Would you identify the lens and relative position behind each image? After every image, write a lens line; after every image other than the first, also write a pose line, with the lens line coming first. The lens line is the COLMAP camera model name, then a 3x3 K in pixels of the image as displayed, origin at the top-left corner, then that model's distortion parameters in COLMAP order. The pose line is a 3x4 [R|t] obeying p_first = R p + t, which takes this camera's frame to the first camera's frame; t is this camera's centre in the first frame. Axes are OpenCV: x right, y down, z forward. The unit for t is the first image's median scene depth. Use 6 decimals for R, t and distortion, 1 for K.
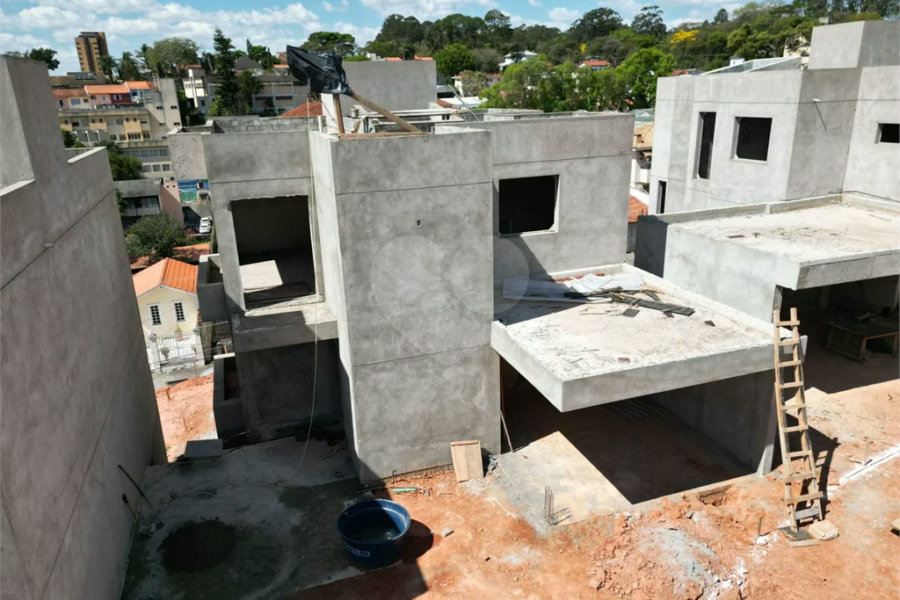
lens RADIAL K [[626.7, 0, 447.2], [0, 626.7, 287.6], [0, 0, 1]] dist [0.073107, -0.066680]
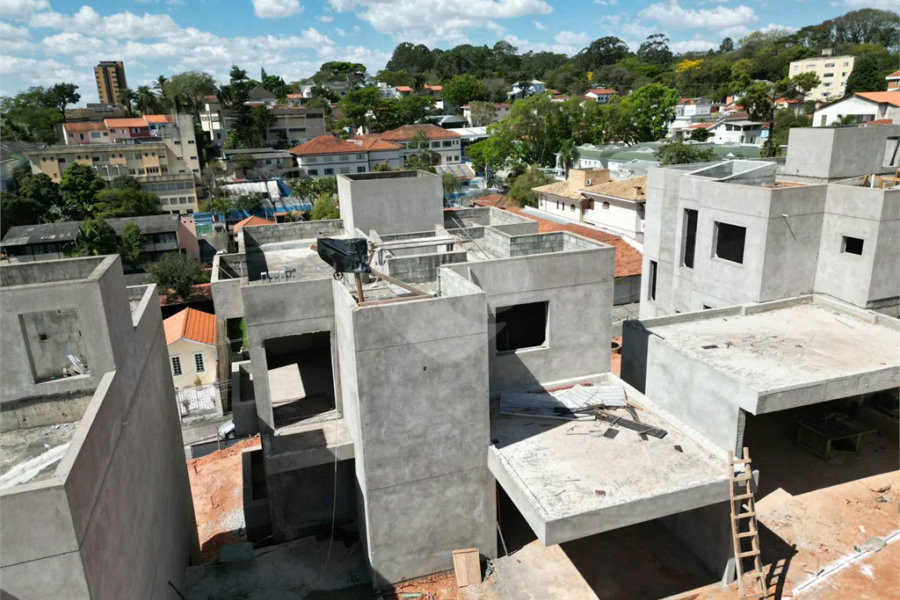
lens RADIAL K [[626.7, 0, 447.1], [0, 626.7, 285.2], [0, 0, 1]] dist [0.073107, -0.066680]
pose [[0.999894, 0.001942, -0.014435, 0.011304], [-0.002383, 0.999527, -0.030645, -0.199869], [0.014369, 0.030676, 0.999426, -0.159809]]
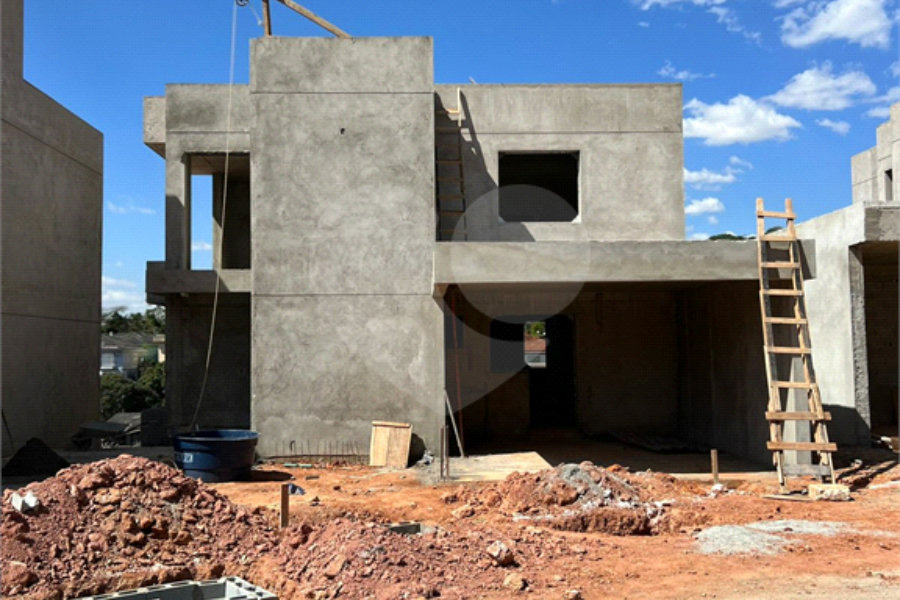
lens RADIAL K [[905.6, 0, 464.1], [0, 905.6, 302.8], [0, 0, 1]] dist [0.049907, 0.000000]
pose [[0.956532, -0.000793, -0.291627, 0.433636], [-0.104158, 0.933111, -0.344174, 0.480385], [0.272393, 0.359589, 0.892467, -0.001881]]
